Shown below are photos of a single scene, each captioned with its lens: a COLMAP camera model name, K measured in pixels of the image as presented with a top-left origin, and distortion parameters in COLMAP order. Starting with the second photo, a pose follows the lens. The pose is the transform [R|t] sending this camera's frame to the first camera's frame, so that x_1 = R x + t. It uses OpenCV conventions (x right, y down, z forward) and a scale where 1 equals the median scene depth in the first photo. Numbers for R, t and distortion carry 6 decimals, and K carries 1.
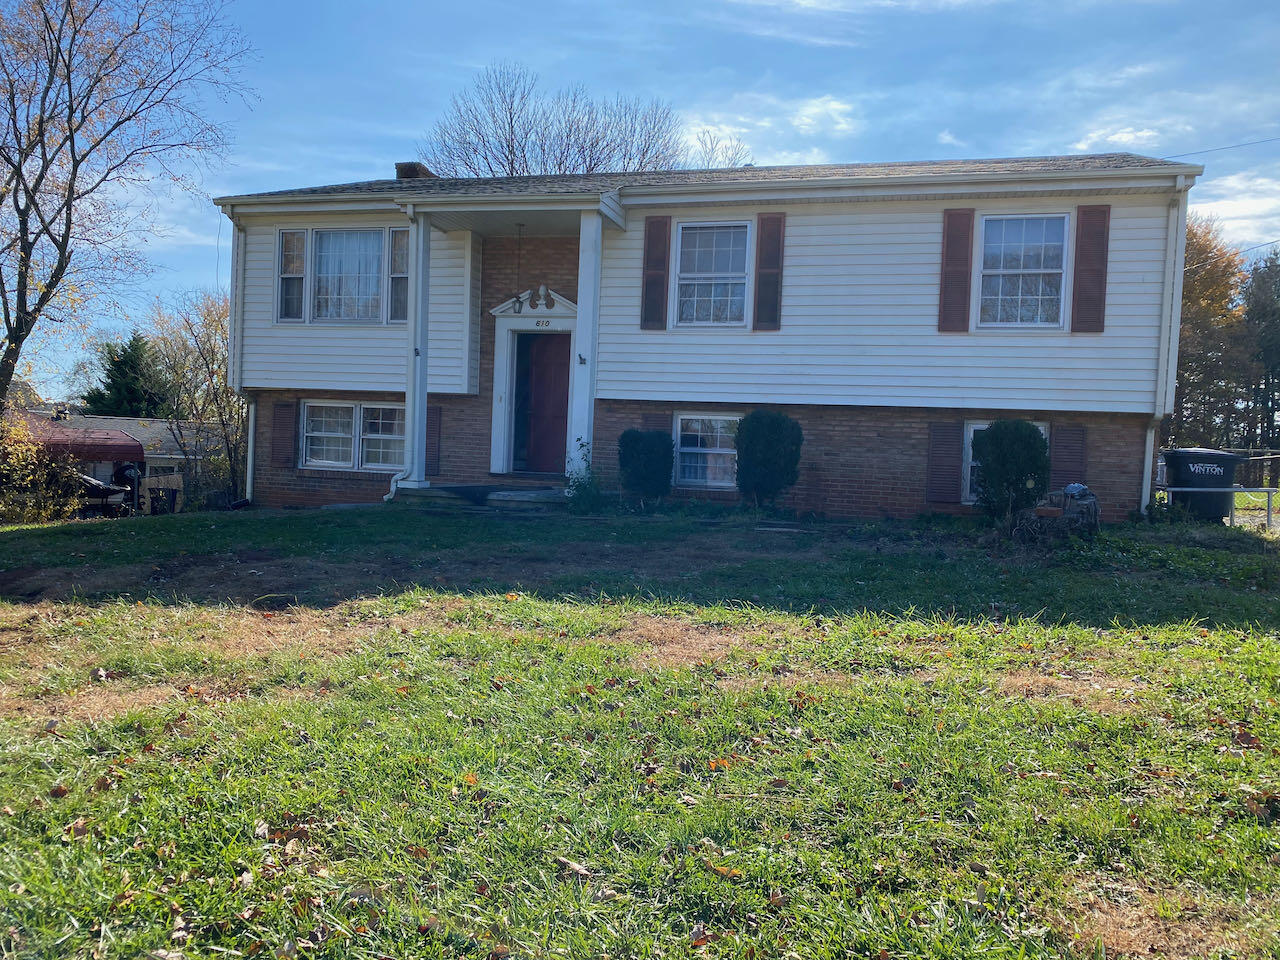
lens RADIAL K [[965.6, 0, 636.9], [0, 965.6, 479.3], [0, 0, 1]] dist [0.017184, -0.015004]
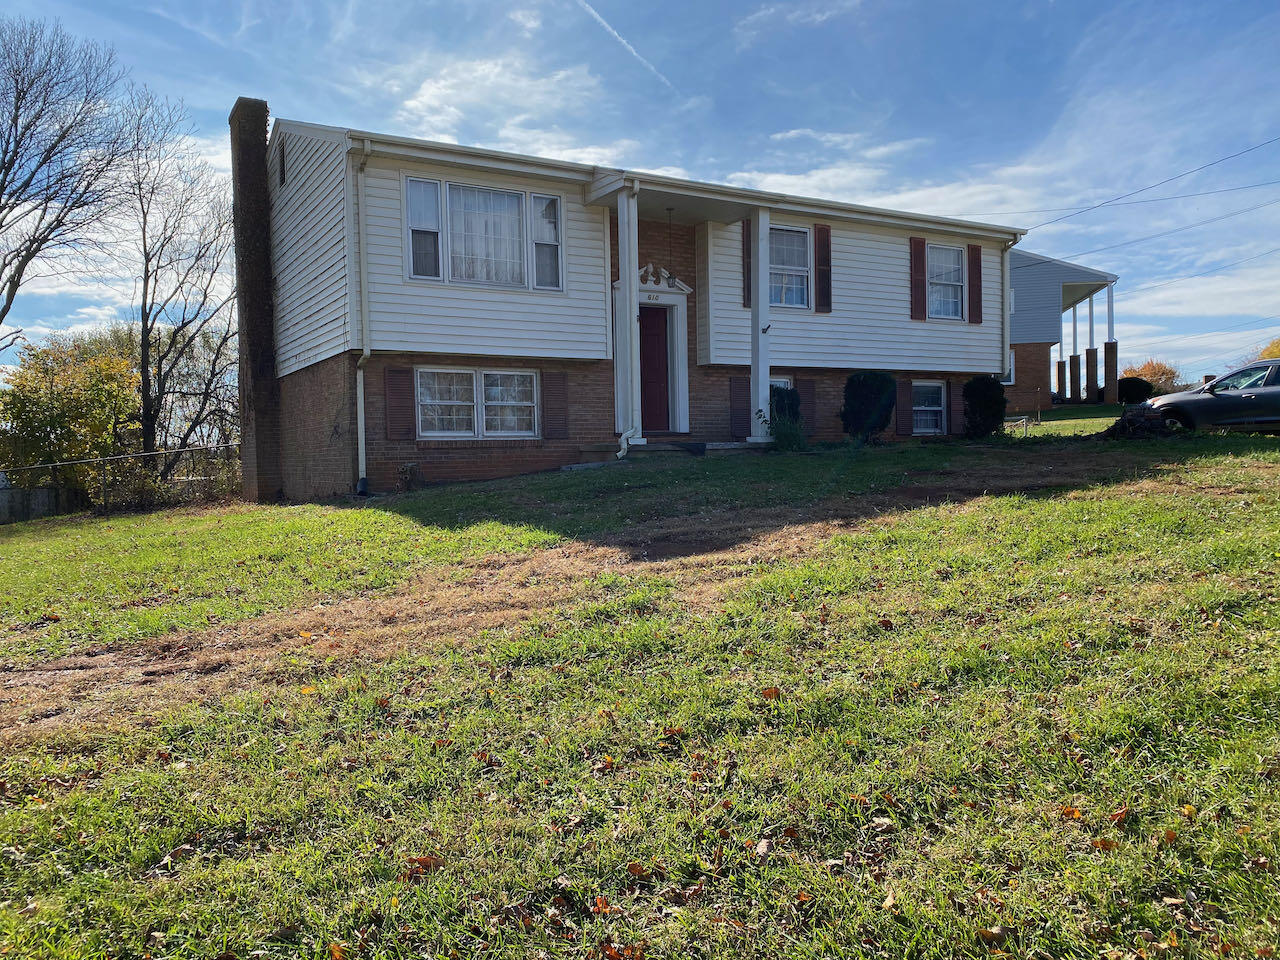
lens RADIAL K [[954.2, 0, 612.1], [0, 954.2, 478.0], [0, 0, 1]] dist [0.016395, -0.001179]
pose [[0.707589, -0.073560, 0.702785, -1.017055], [0.072673, 0.996869, 0.031172, 0.011207], [-0.702877, 0.029017, 0.710719, 0.272843]]
